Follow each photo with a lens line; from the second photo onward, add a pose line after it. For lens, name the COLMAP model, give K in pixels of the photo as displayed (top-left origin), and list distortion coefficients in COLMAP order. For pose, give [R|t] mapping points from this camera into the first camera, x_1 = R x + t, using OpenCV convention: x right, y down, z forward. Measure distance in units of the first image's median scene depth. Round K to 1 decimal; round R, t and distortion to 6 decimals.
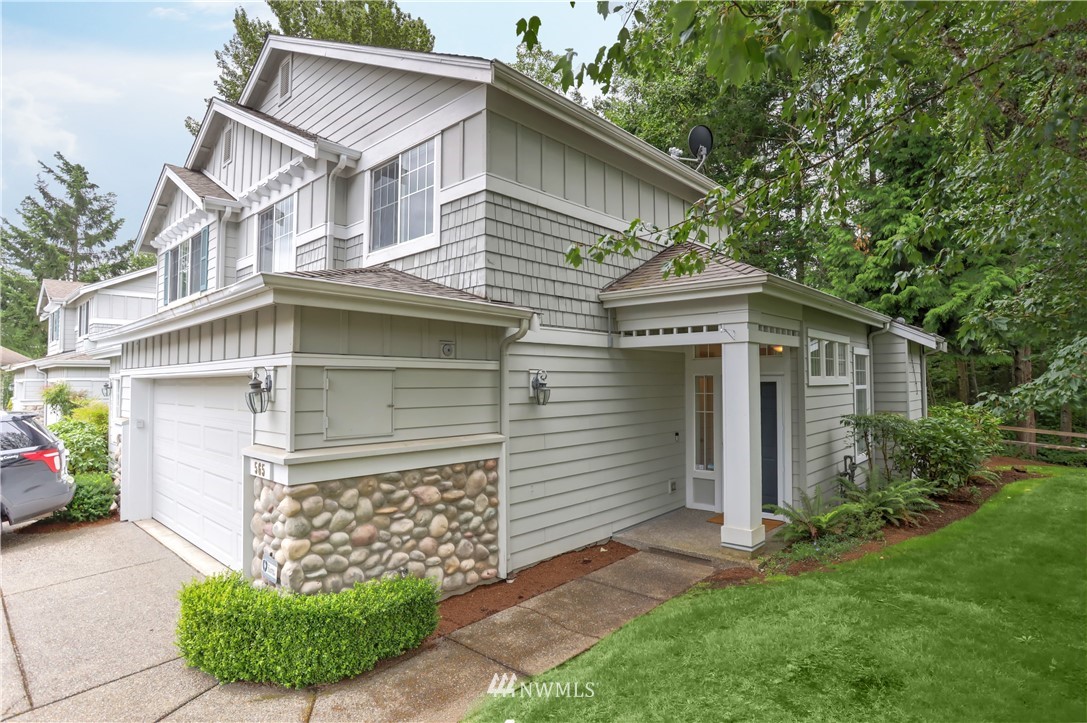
lens RADIAL K [[565.7, 0, 557.6], [0, 565.7, 361.8], [0, 0, 1]] dist [-0.070095, 0.032034]
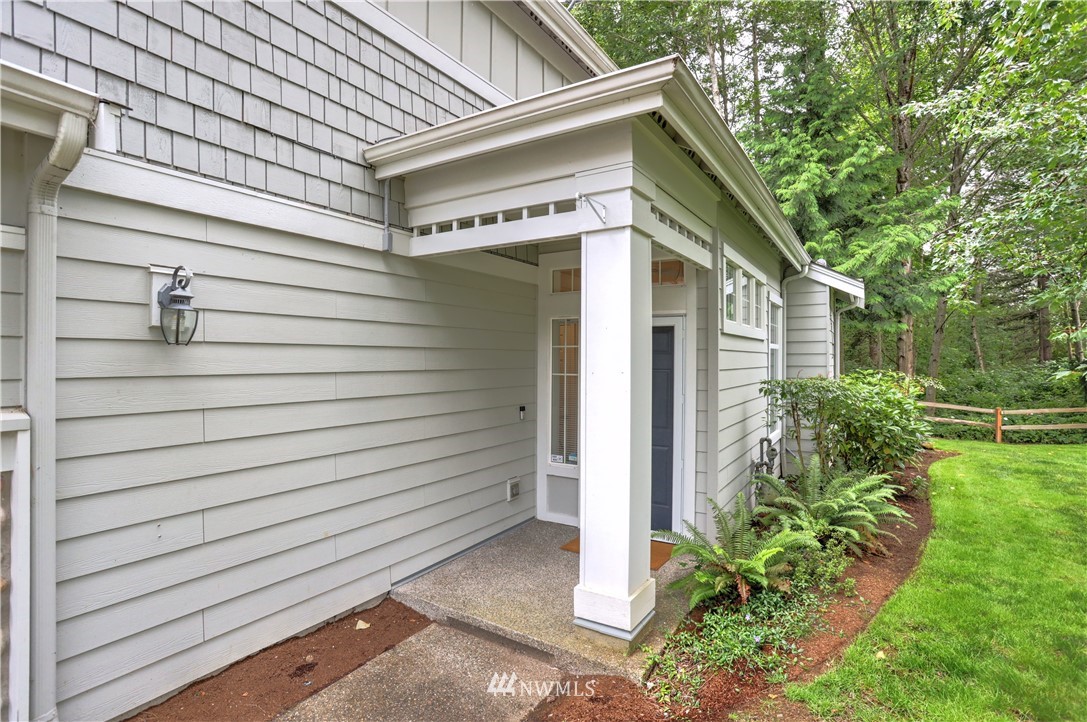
lens RADIAL K [[529.5, 0, 551.0], [0, 529.5, 356.1], [0, 0, 1]] dist [-0.064678, 0.024348]
pose [[0.984862, 0.011328, 0.172971, 0.170234], [-0.016838, 0.999395, 0.030420, 0.060547], [-0.172522, -0.032872, 0.984457, 0.490728]]
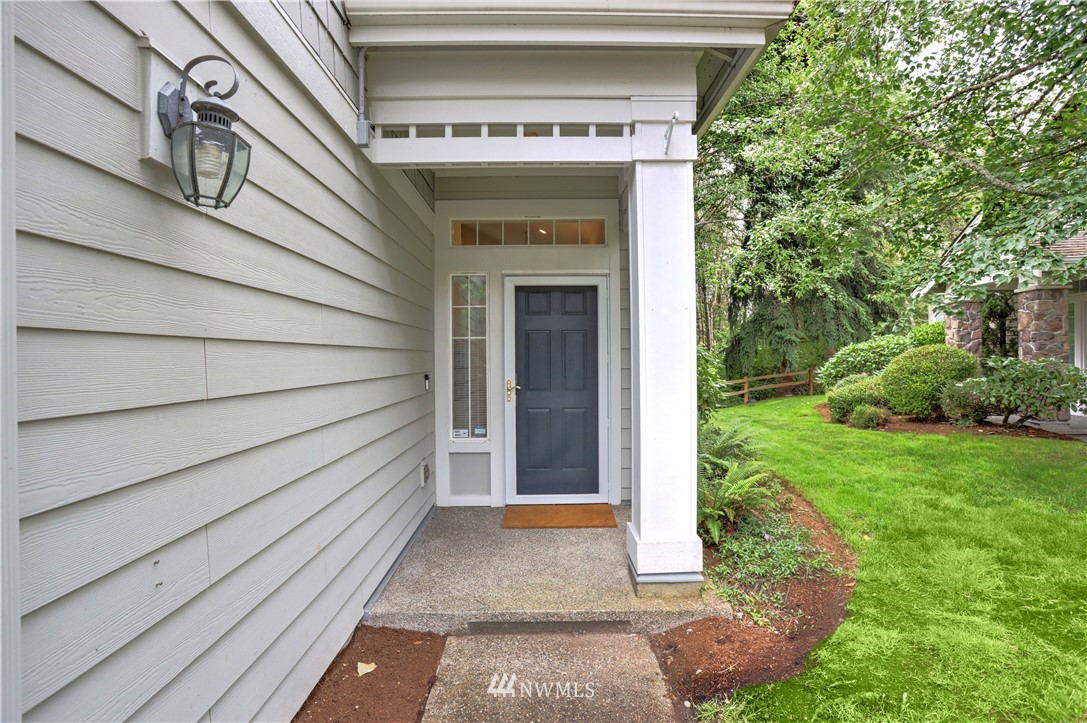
lens RADIAL K [[529.5, 0, 551.0], [0, 529.5, 356.6], [0, 0, 1]] dist [-0.064678, 0.024348]
pose [[0.734360, -0.001208, 0.678759, -0.060750], [-0.019566, 0.999545, 0.022948, 0.116355], [-0.678478, -0.030133, 0.734002, 0.667663]]
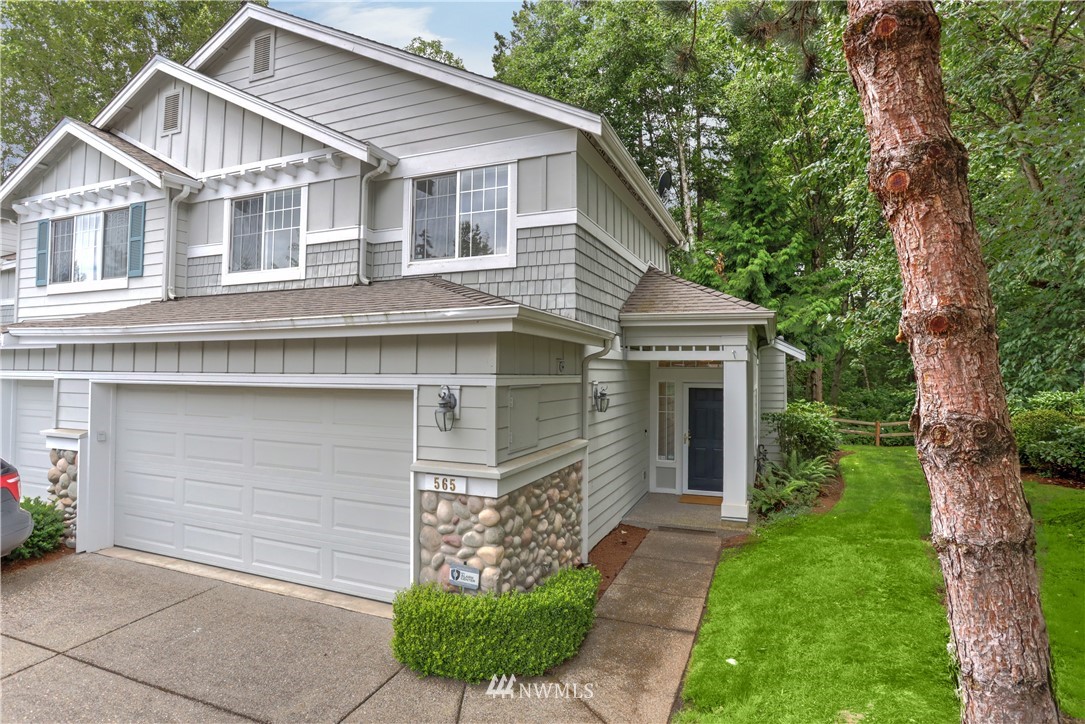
lens RADIAL K [[551.2, 0, 568.8], [0, 551.2, 360.4], [0, 0, 1]] dist [-0.072000, 0.031179]
pose [[0.932925, 0.018553, 0.359592, -0.445765], [-0.024143, 0.999647, 0.011062, -0.035969], [-0.359260, -0.019001, 0.933044, -0.026167]]
